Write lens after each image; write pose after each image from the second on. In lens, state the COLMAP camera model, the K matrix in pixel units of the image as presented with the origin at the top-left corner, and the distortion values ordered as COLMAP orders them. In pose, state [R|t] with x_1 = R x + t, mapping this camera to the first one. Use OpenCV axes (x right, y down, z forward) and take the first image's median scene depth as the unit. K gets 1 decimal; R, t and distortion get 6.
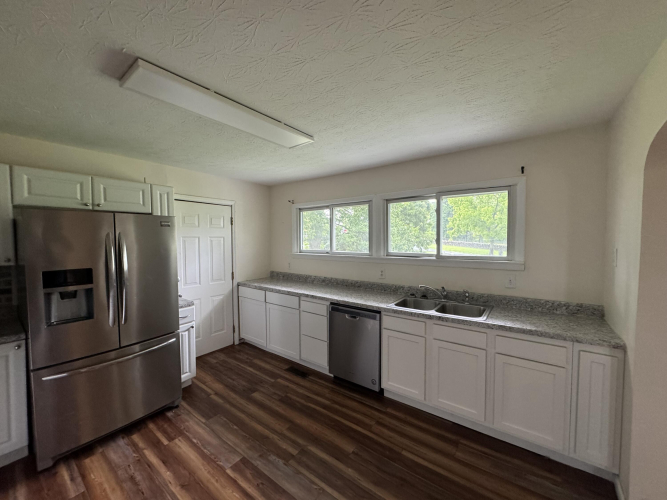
lens RADIAL K [[264.1, 0, 332.7], [0, 264.1, 249.3], [0, 0, 1]] dist [-0.002899, -0.000590]
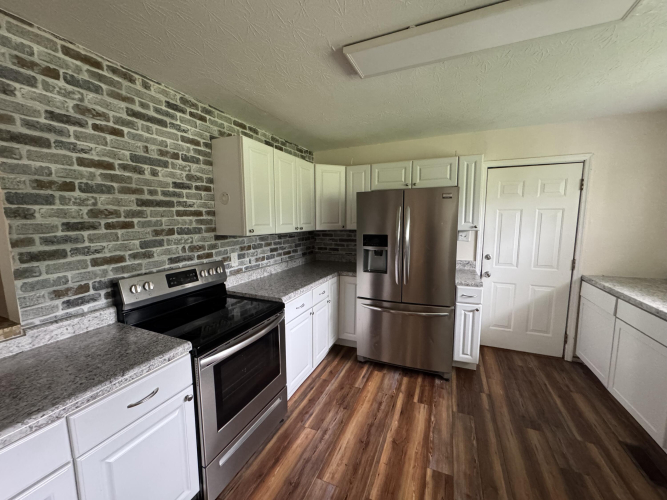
lens RADIAL K [[264.1, 0, 333.4], [0, 264.1, 249.5], [0, 0, 1]] dist [-0.002899, -0.000590]
pose [[0.232323, 0.118490, -0.965394, 0.217748], [-0.033636, 0.992937, 0.113776, 0.004247], [0.972057, 0.006039, 0.234668, 0.339626]]
